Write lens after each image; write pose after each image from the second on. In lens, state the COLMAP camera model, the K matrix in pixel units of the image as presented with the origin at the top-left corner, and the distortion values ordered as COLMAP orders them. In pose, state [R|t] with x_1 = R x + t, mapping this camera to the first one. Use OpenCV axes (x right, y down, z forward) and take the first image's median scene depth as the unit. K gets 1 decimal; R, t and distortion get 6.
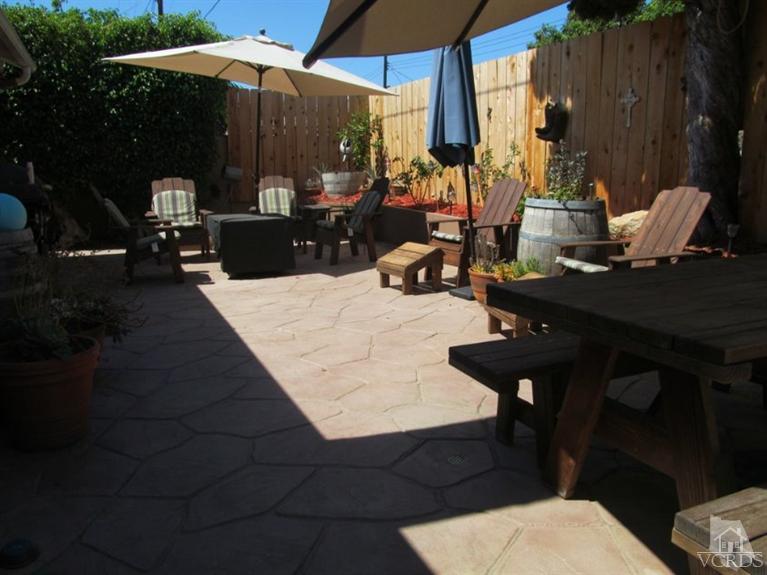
lens RADIAL K [[640.2, 0, 384.9], [0, 640.2, 288.5], [0, 0, 1]] dist [-0.064636, 0.009617]
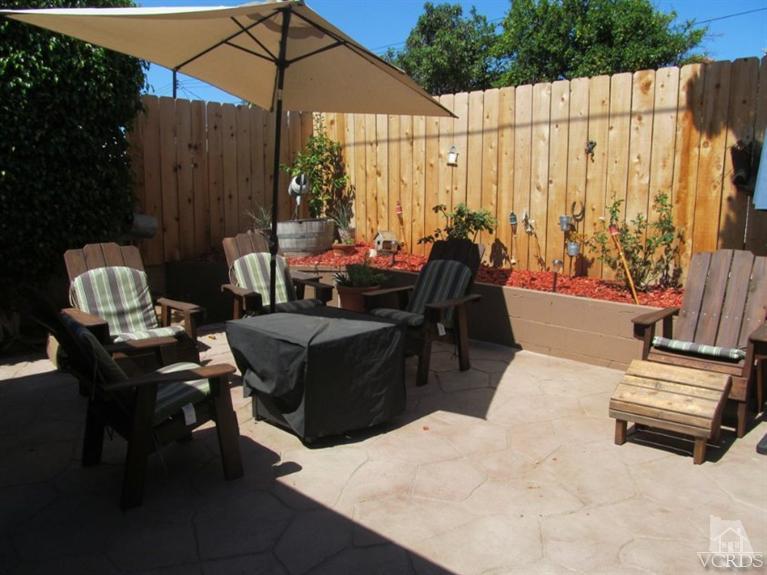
lens RADIAL K [[640.2, 0, 382.1], [0, 640.2, 288.2], [0, 0, 1]] dist [-0.064636, 0.009617]
pose [[0.932371, -0.045377, 0.358643, -0.310131], [0.059208, 0.997862, -0.027671, -0.107079], [-0.356621, 0.047034, 0.933064, 0.403995]]
